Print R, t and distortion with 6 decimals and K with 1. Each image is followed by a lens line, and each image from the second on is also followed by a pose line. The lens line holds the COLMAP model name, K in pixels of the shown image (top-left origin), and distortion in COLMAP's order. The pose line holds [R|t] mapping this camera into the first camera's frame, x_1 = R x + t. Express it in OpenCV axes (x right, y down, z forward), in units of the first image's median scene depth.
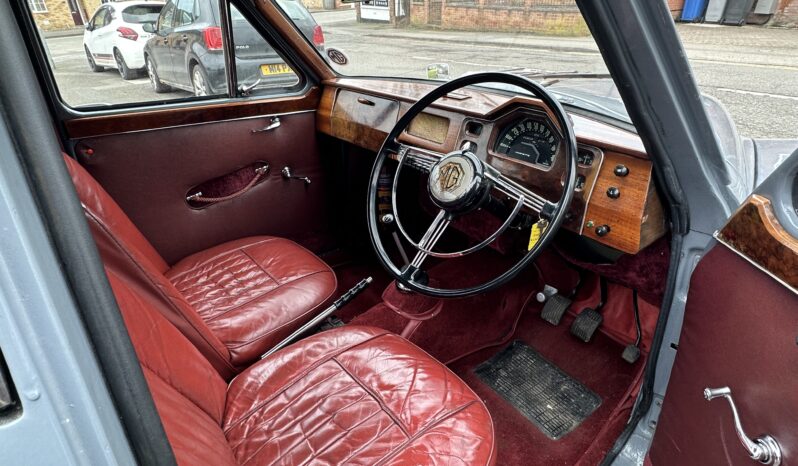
lens RADIAL K [[449.8, 0, 398.5], [0, 449.8, 235.0], [0, 0, 1]] dist [-0.001727, -0.000031]
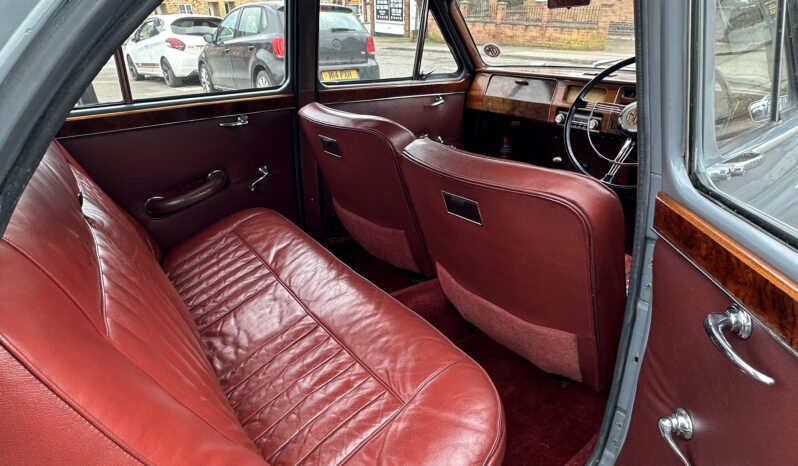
lens RADIAL K [[449.8, 0, 400.8], [0, 449.8, 231.8], [0, 0, 1]] dist [-0.001727, -0.000031]
pose [[0.999943, 0.008669, -0.006272, -0.073460], [-0.008877, 0.999386, -0.033904, 0.035365], [0.005975, 0.033958, 0.999405, -0.059366]]
